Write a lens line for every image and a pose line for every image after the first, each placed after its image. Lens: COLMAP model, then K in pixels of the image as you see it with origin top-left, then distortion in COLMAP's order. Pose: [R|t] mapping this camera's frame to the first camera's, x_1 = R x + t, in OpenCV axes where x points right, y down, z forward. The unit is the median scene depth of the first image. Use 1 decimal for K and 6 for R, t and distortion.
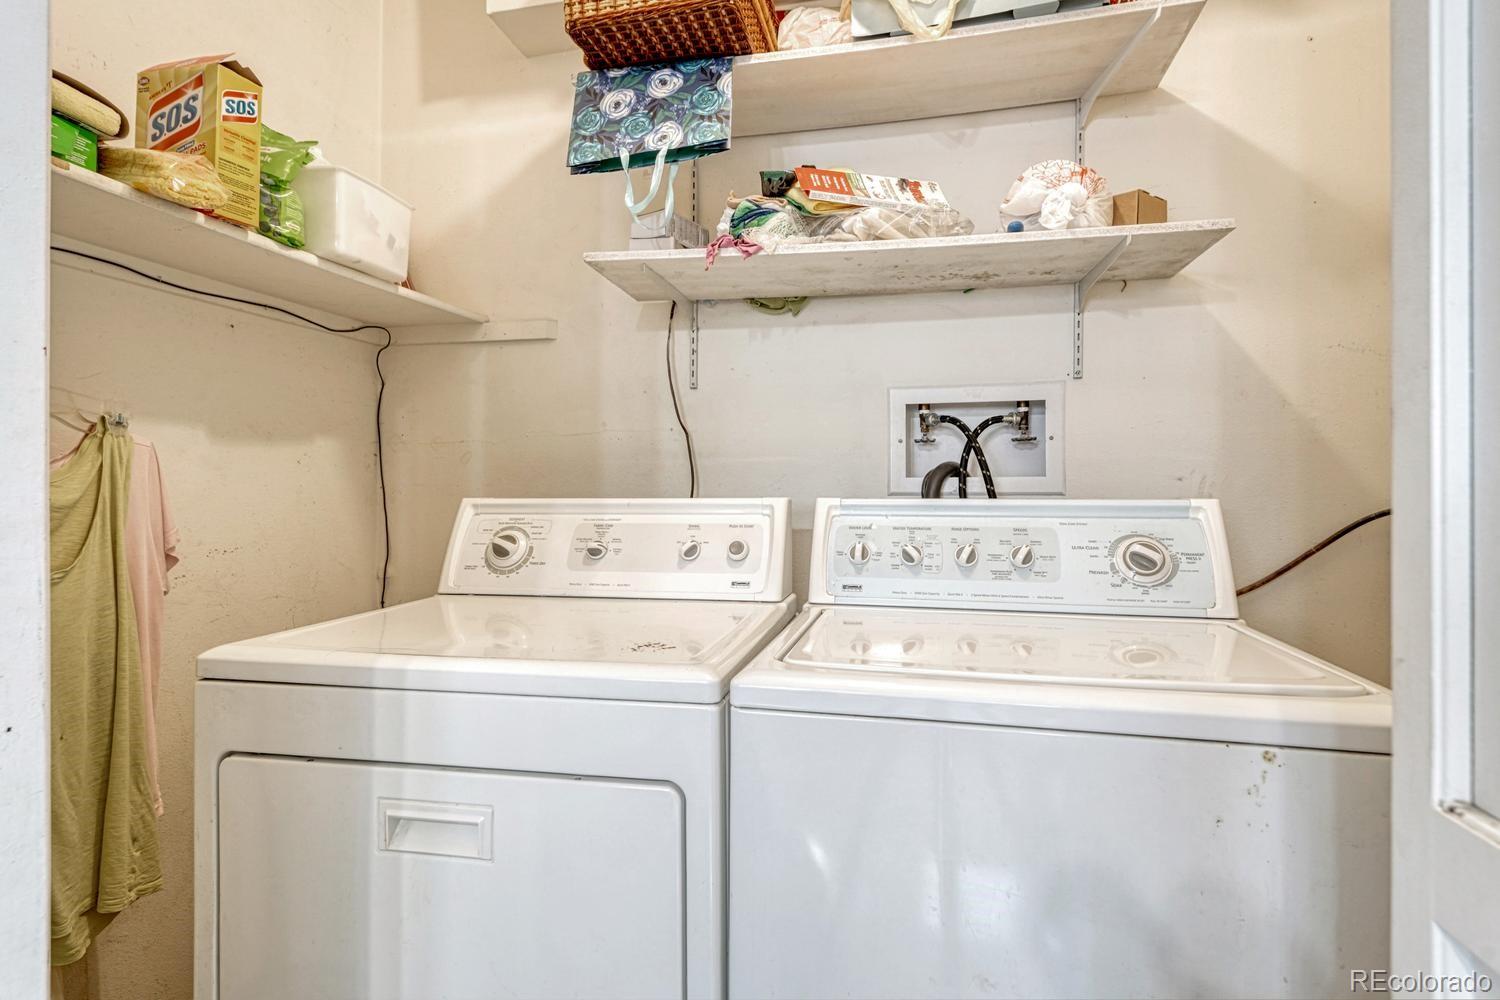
lens RADIAL K [[732.3, 0, 754.3], [0, 732.3, 490.0], [0, 0, 1]] dist [-0.000158, -0.000008]
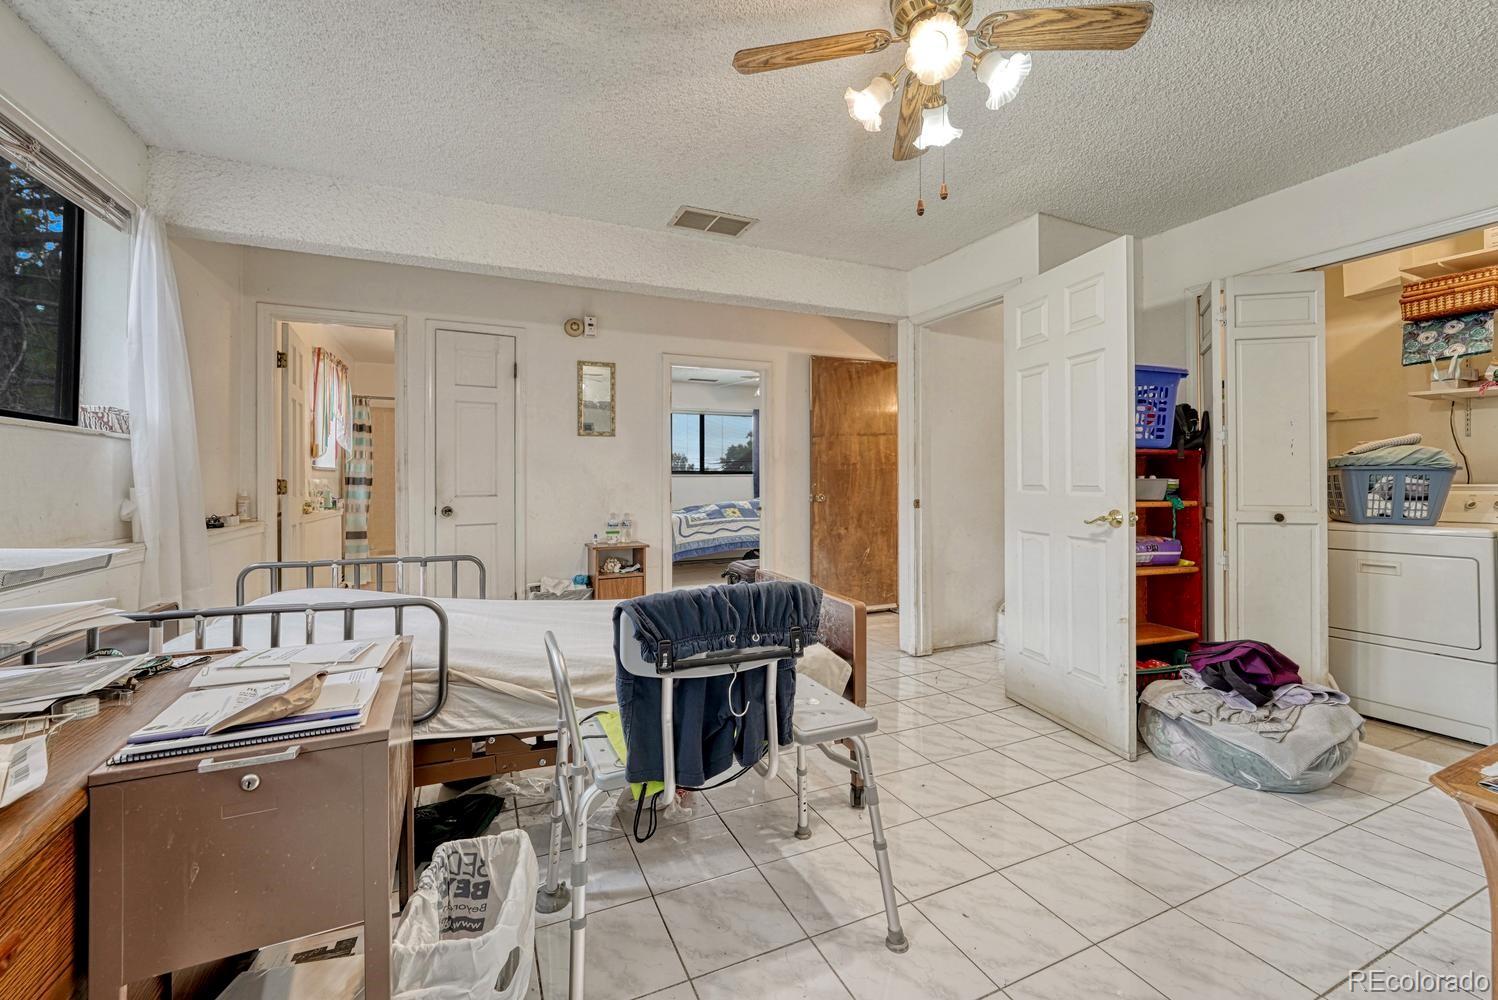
lens RADIAL K [[617.0, 0, 750.4], [0, 617.0, 474.9], [0, 0, 1]] dist [-0.007084, 0.000158]
pose [[0.619529, -0.010823, -0.784899, 0.029501], [0.002190, 0.999925, -0.012059, -0.004251], [0.784970, 0.005752, 0.619507, -2.340823]]
